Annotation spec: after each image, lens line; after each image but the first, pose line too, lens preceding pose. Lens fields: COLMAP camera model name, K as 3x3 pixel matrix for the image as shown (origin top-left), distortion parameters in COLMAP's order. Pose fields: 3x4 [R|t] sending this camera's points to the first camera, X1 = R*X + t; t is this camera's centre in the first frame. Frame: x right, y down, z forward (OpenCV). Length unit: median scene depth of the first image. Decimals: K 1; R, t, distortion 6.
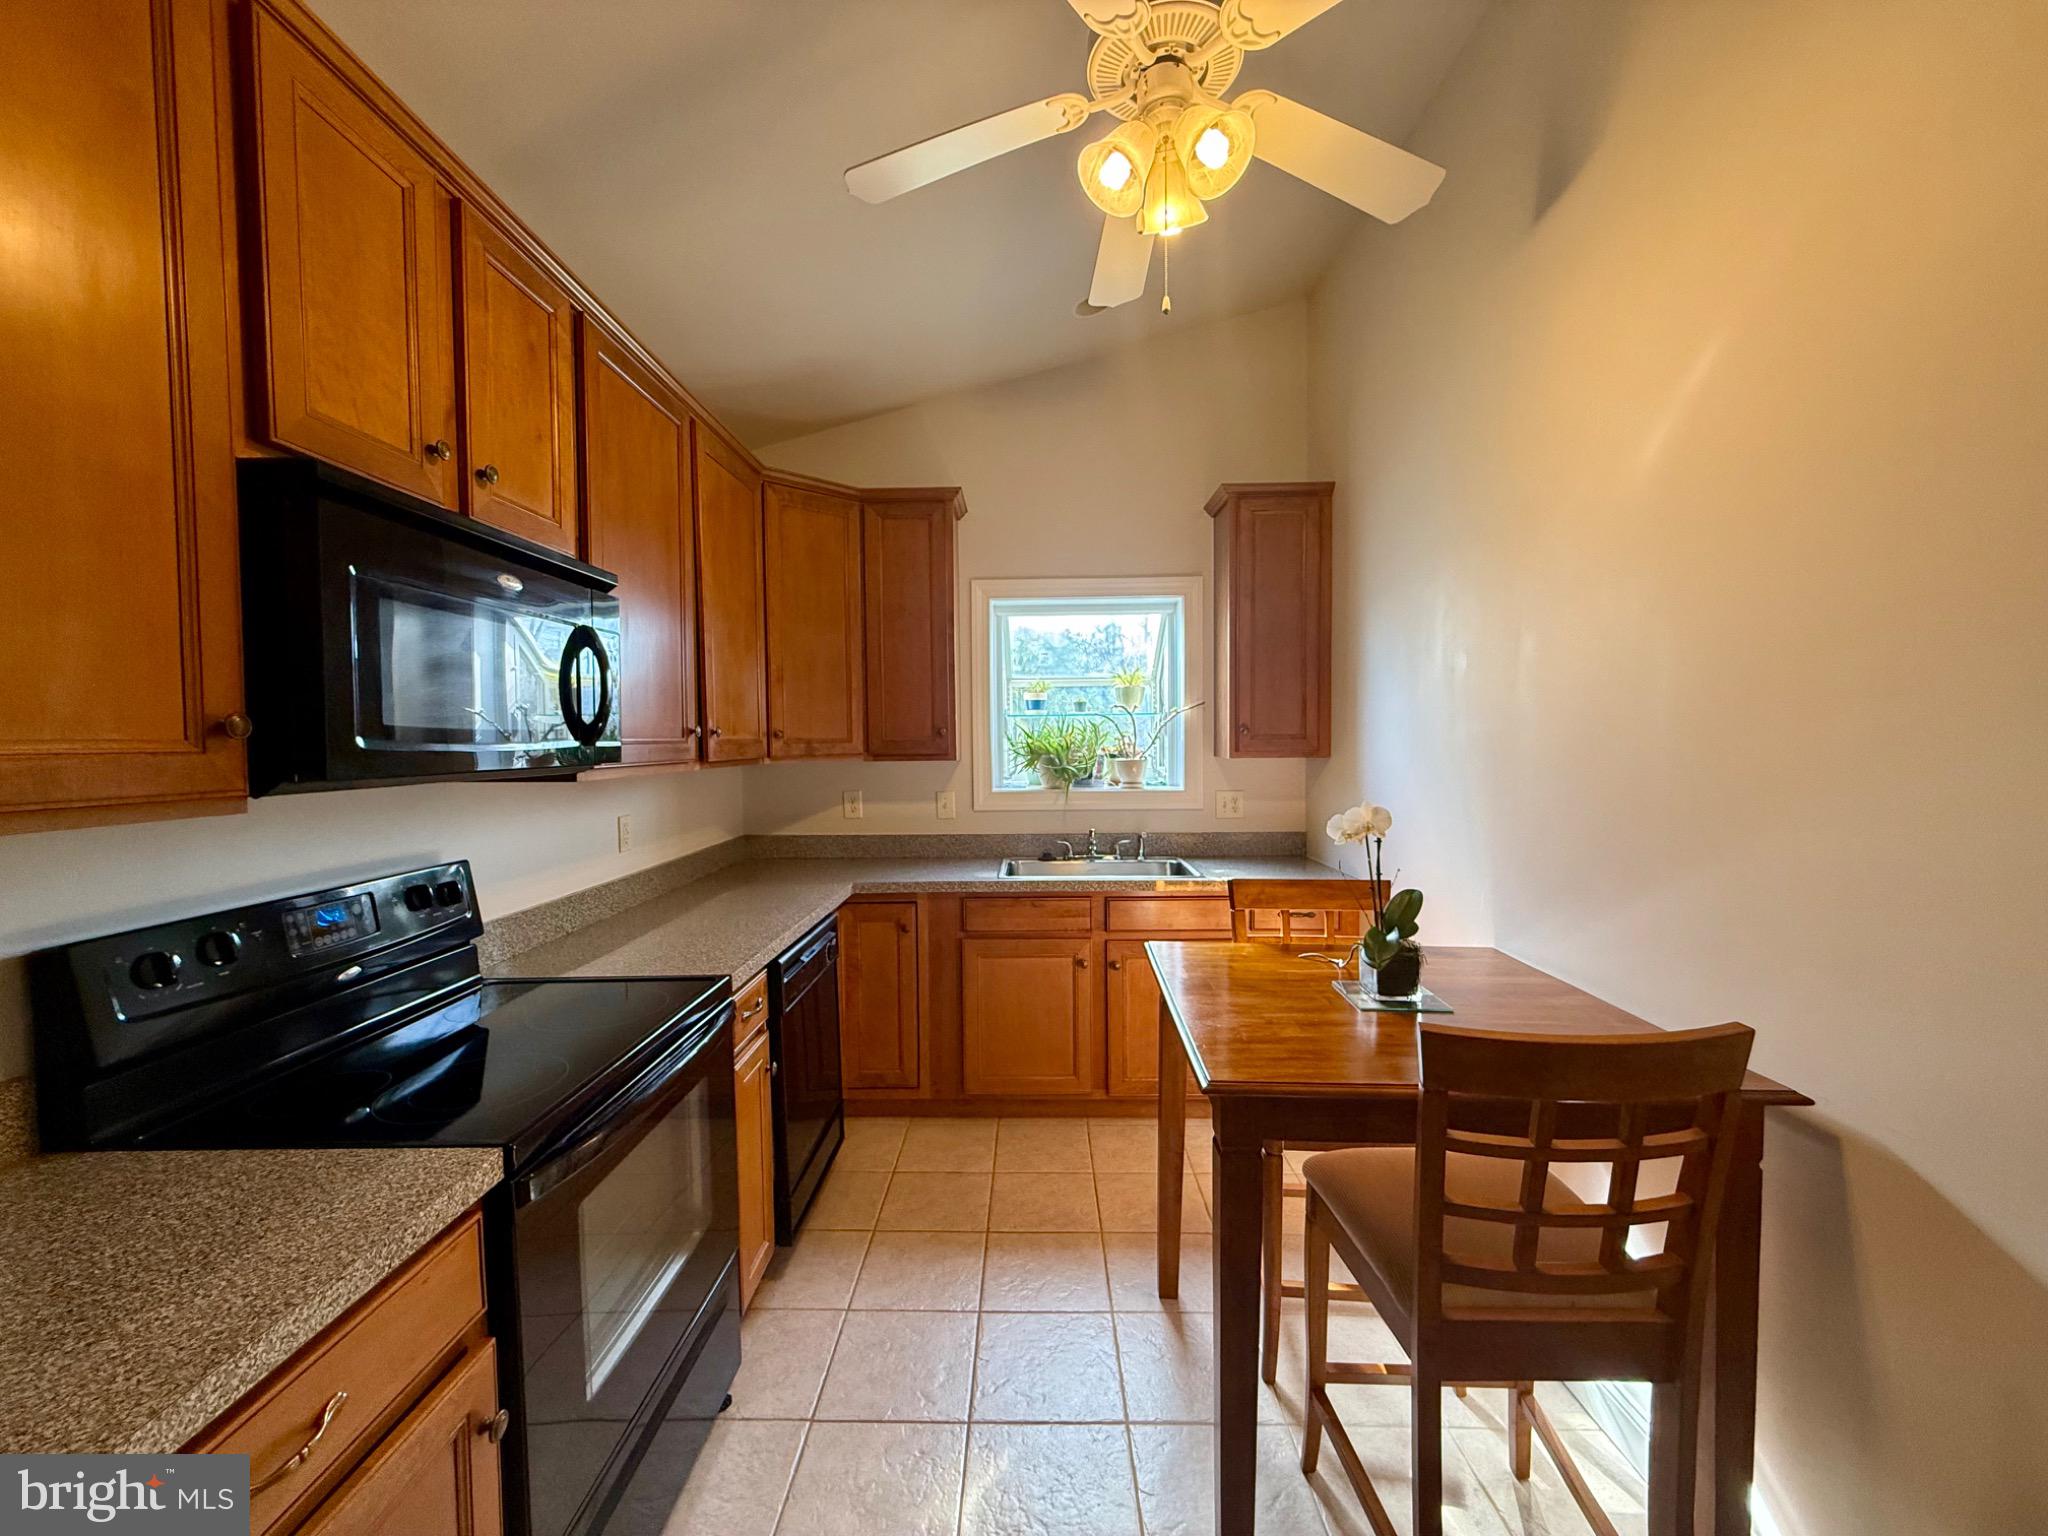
lens RADIAL K [[814.8, 0, 1020.7], [0, 814.8, 768.6], [0, 0, 1]] dist [0.000169, -0.000197]
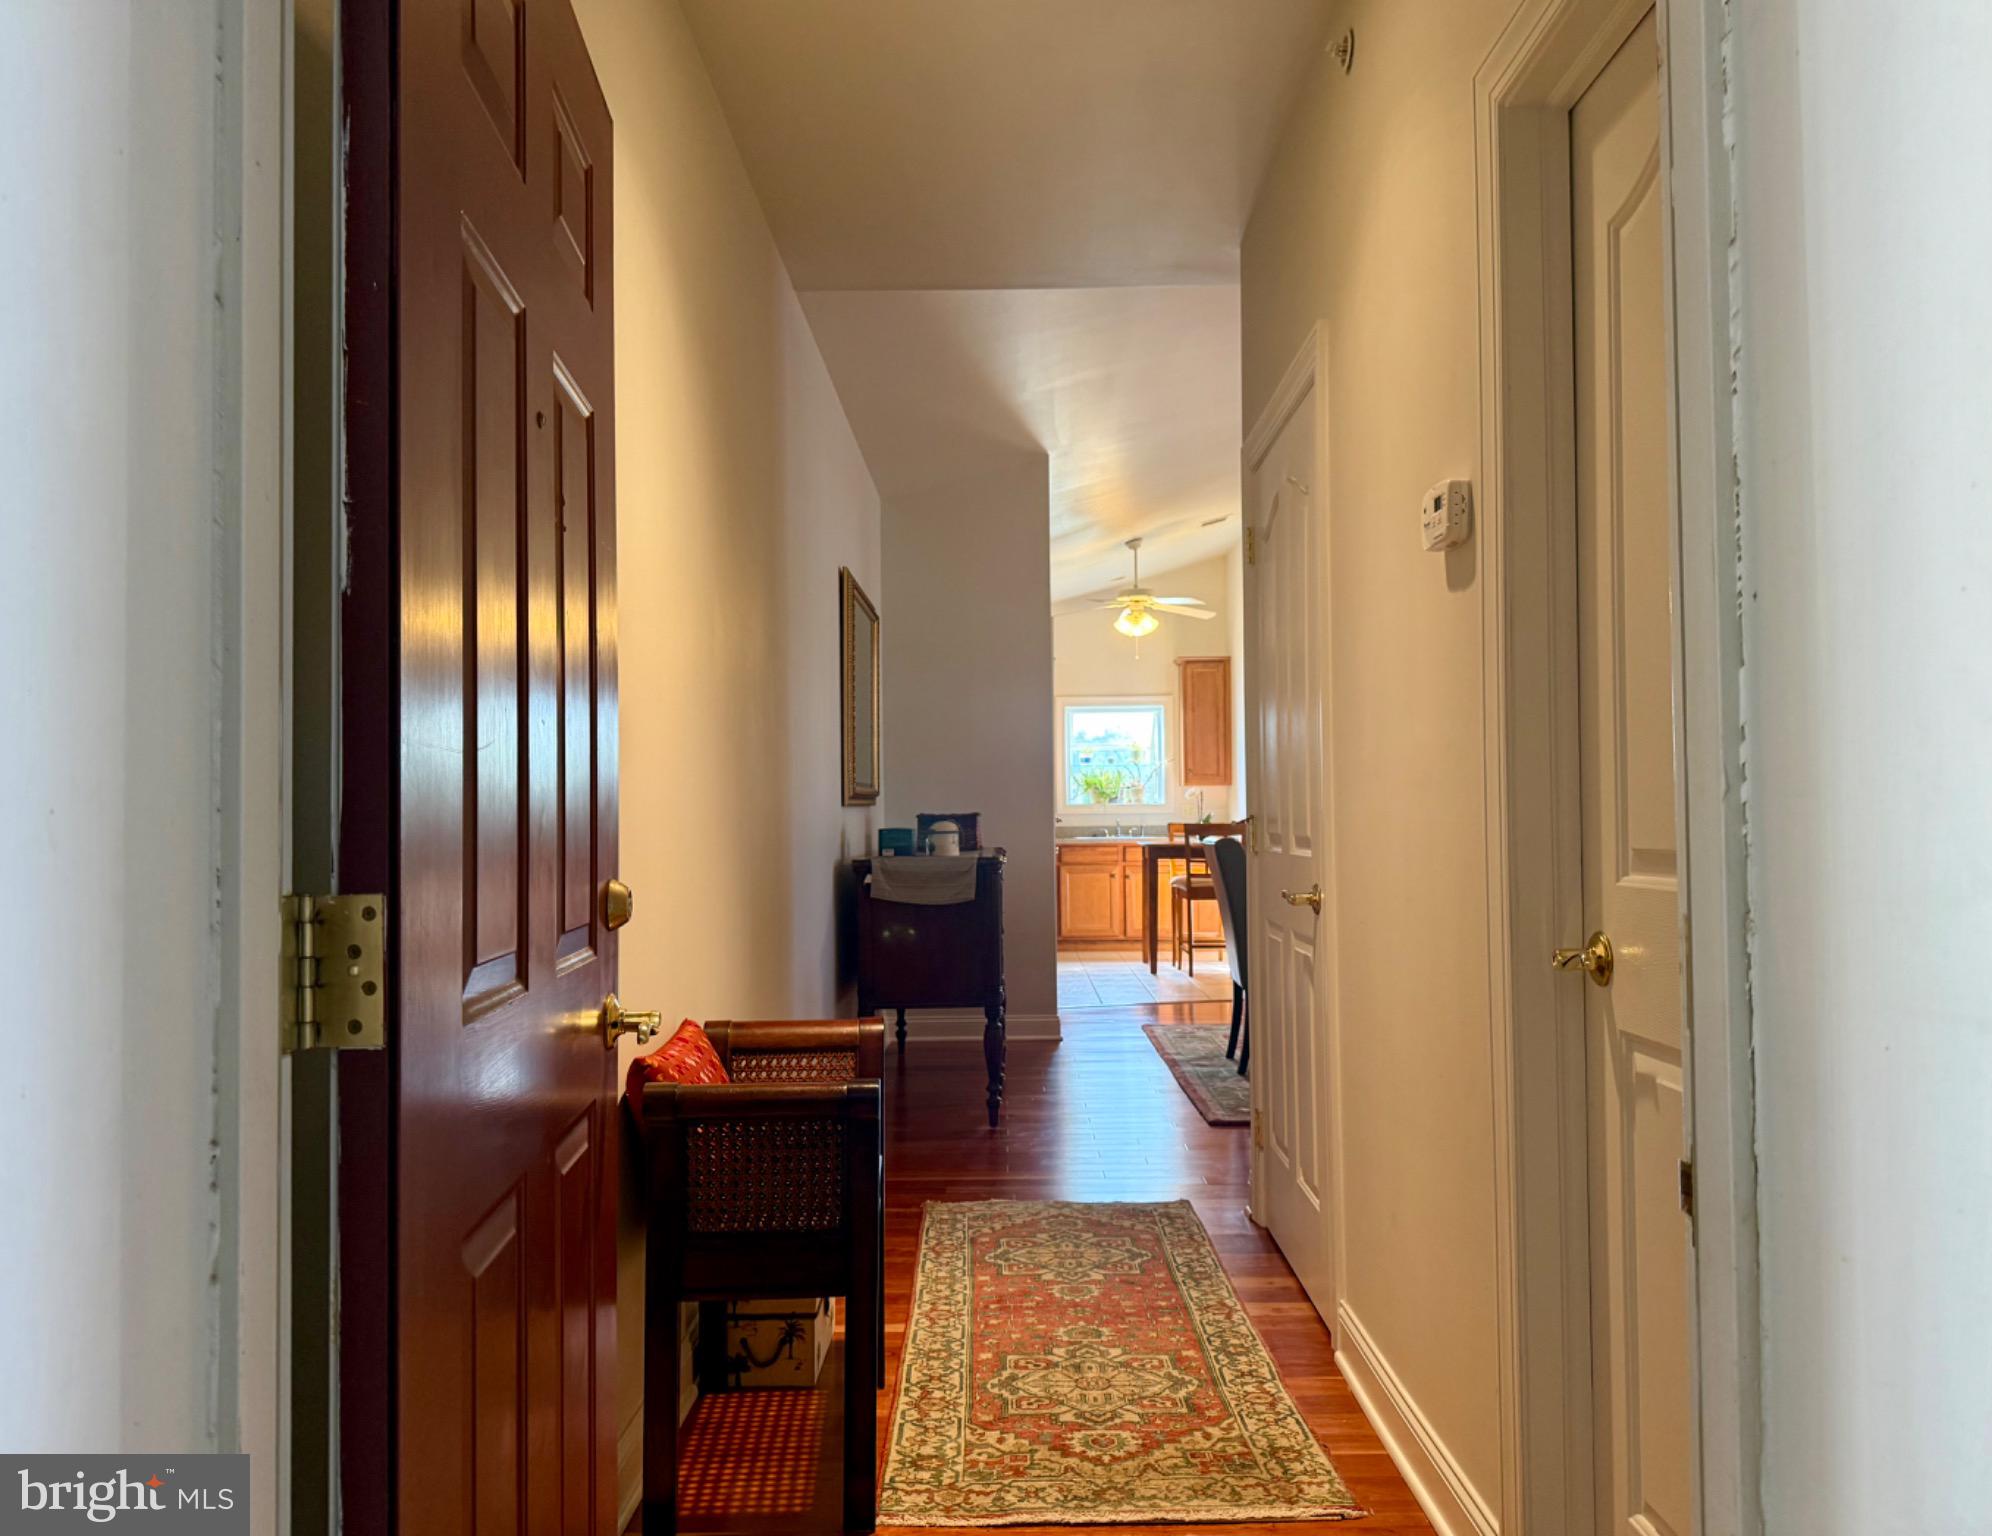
lens RADIAL K [[1464.9, 0, 996.0], [0, 1464.9, 768.0], [0, 0, 1]] dist [0.000076, -0.000010]
pose [[0.999993, -0.000393, 0.003777, -0.225015], [0.000672, 0.997242, -0.074220, 0.208382], [-0.003738, 0.074222, 0.997235, -2.593664]]
